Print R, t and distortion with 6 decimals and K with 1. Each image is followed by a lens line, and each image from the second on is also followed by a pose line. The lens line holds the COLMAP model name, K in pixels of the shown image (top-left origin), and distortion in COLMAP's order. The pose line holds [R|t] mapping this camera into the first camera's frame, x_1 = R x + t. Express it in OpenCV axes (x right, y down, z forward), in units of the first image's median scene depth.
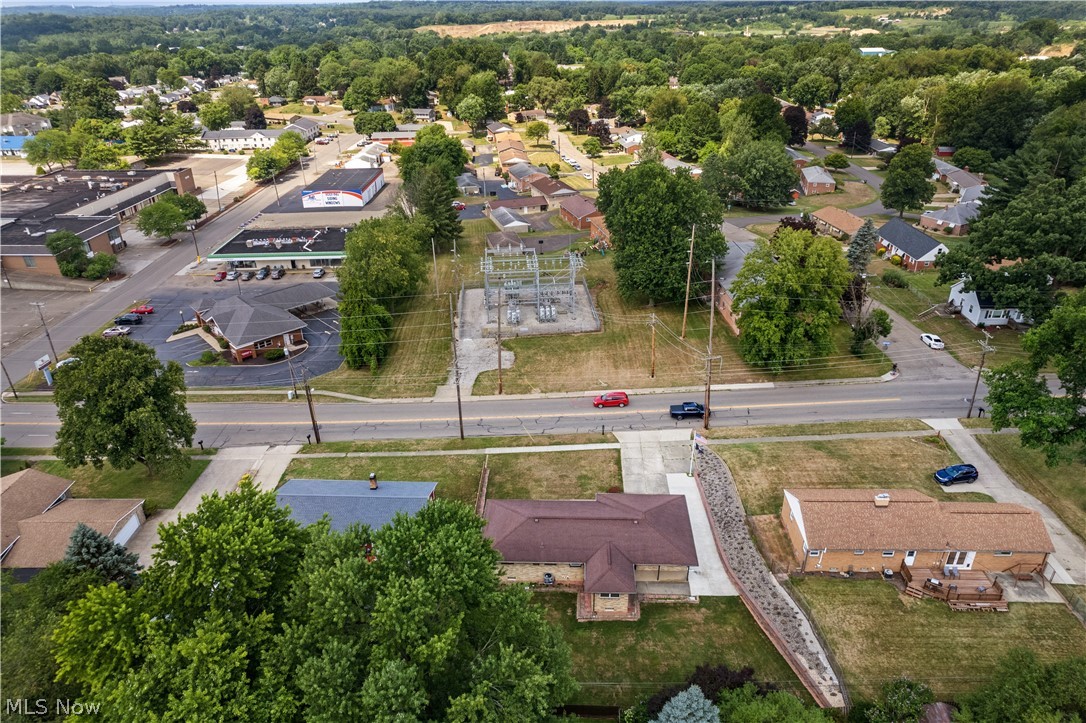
lens RADIAL K [[699.1, 0, 543.0], [0, 699.1, 361.5], [0, 0, 1]] dist [-0.001437, -0.000215]
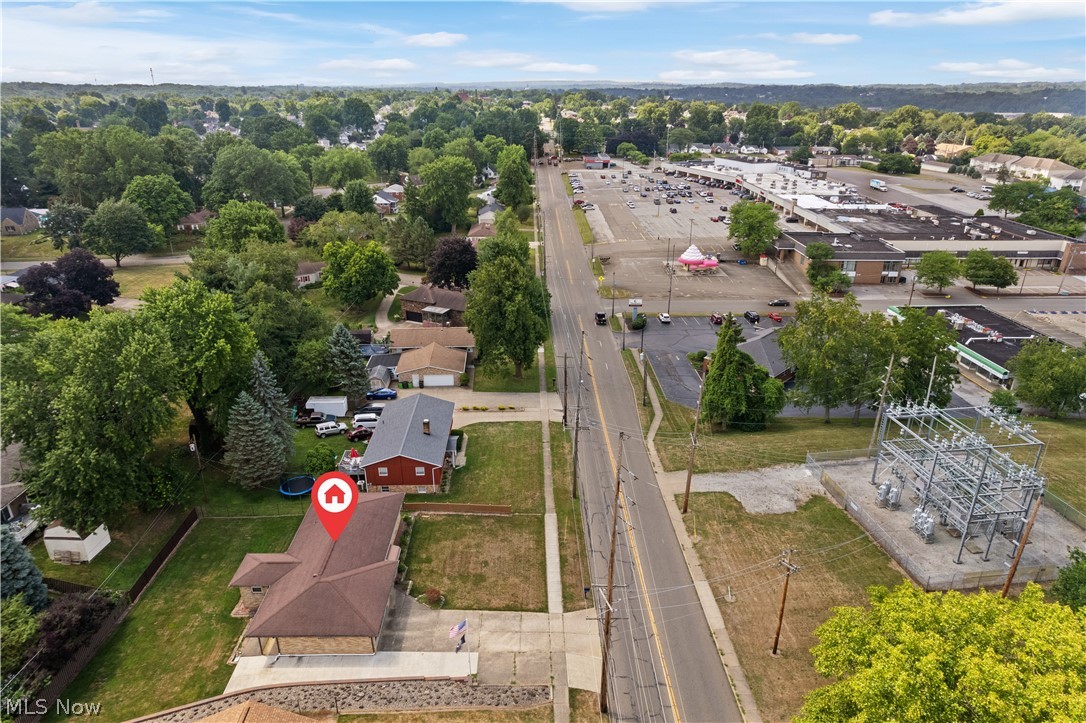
lens RADIAL K [[699.1, 0, 543.0], [0, 699.1, 361.5], [0, 0, 1]] dist [-0.001437, -0.000215]
pose [[0.088724, 0.402859, -0.910952, 0.626200], [-0.470159, 0.823202, 0.318260, -0.297836], [0.878111, 0.400055, 0.262446, 0.664611]]
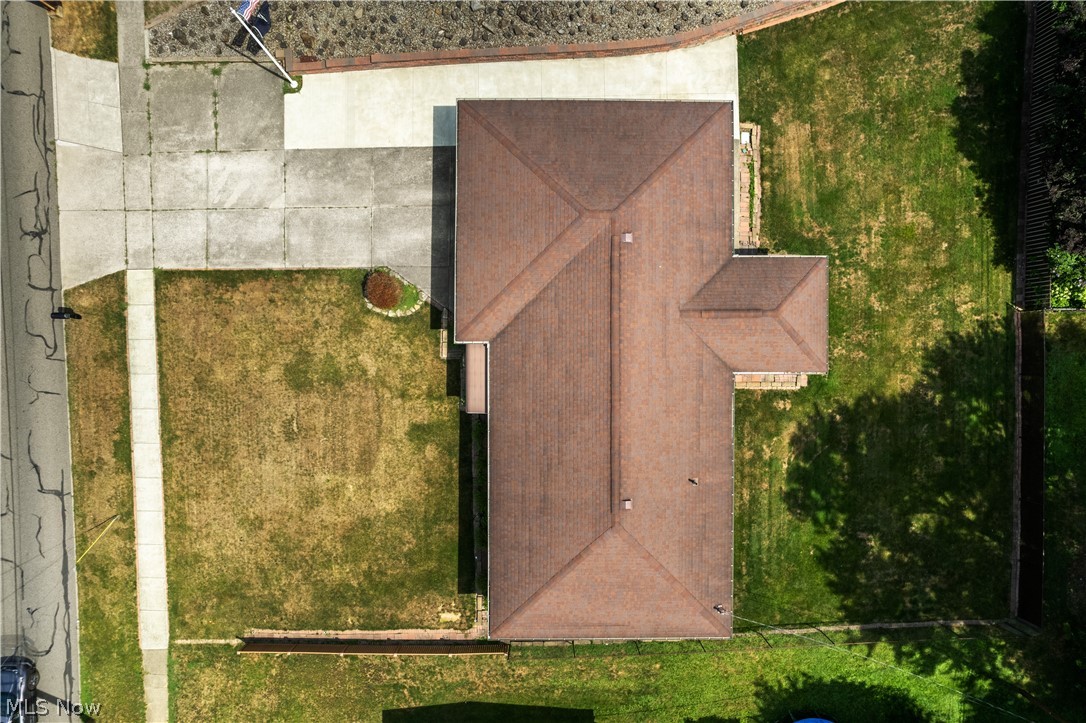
lens RADIAL K [[699.1, 0, 543.0], [0, 699.1, 361.5], [0, 0, 1]] dist [-0.001437, -0.000215]
pose [[-0.057485, -0.997793, 0.033232, 0.039538], [0.462385, 0.002893, 0.886675, -0.093088], [-0.884814, 0.066337, 0.461198, 0.628912]]
